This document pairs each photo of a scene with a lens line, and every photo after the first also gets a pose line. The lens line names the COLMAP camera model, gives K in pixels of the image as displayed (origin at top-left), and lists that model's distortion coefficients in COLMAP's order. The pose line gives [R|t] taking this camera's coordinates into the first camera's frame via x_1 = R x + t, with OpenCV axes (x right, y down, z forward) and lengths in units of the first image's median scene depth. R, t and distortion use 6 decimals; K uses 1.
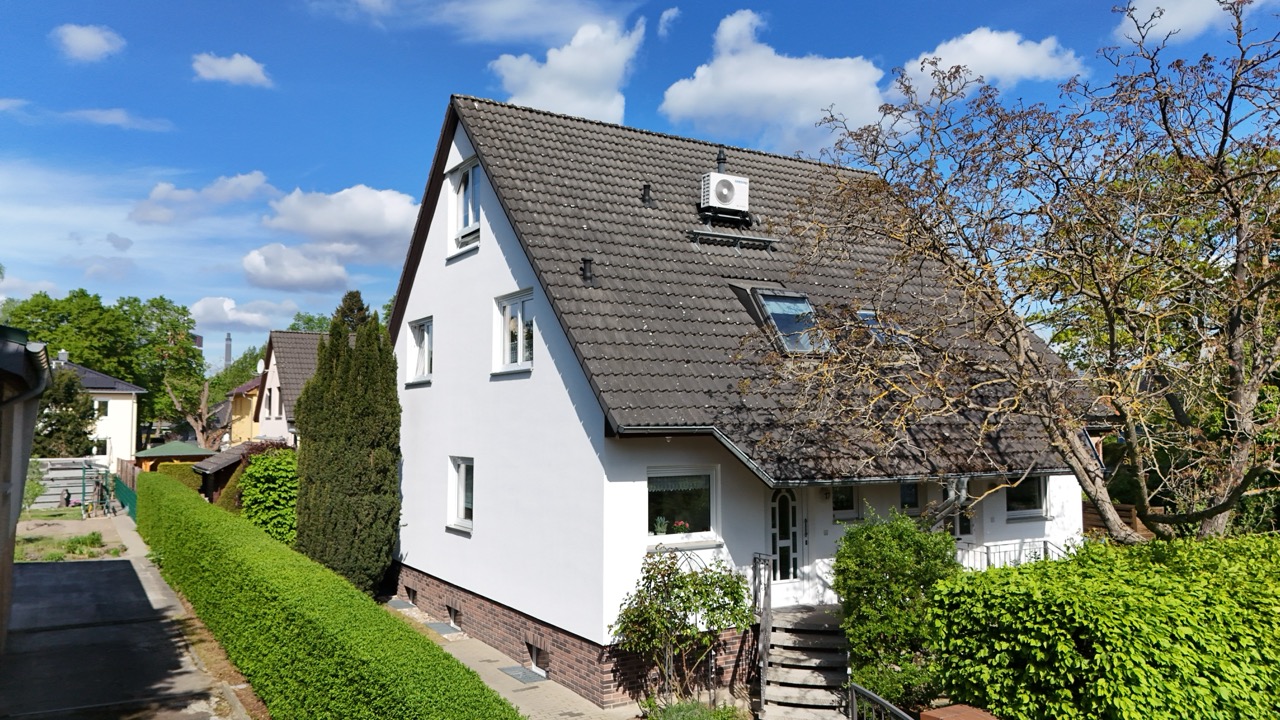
lens RADIAL K [[924.4, 0, 645.3], [0, 924.4, 367.2], [0, 0, 1]] dist [0.095700, -0.116350]
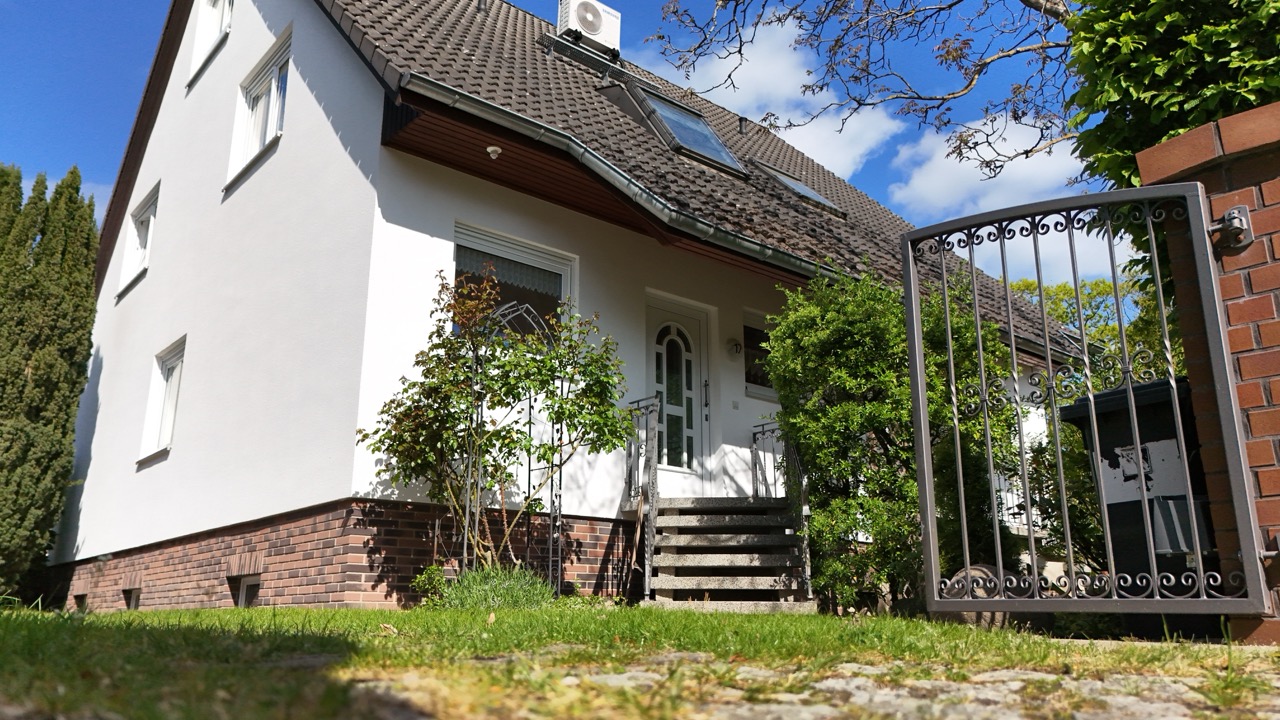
lens RADIAL K [[924.4, 0, 645.3], [0, 924.4, 367.2], [0, 0, 1]] dist [0.095700, -0.116350]
pose [[0.986517, 0.044728, 0.157430, 0.028714], [-0.010651, 0.977436, -0.210964, 0.294695], [-0.163313, 0.206443, 0.964733, 0.385633]]
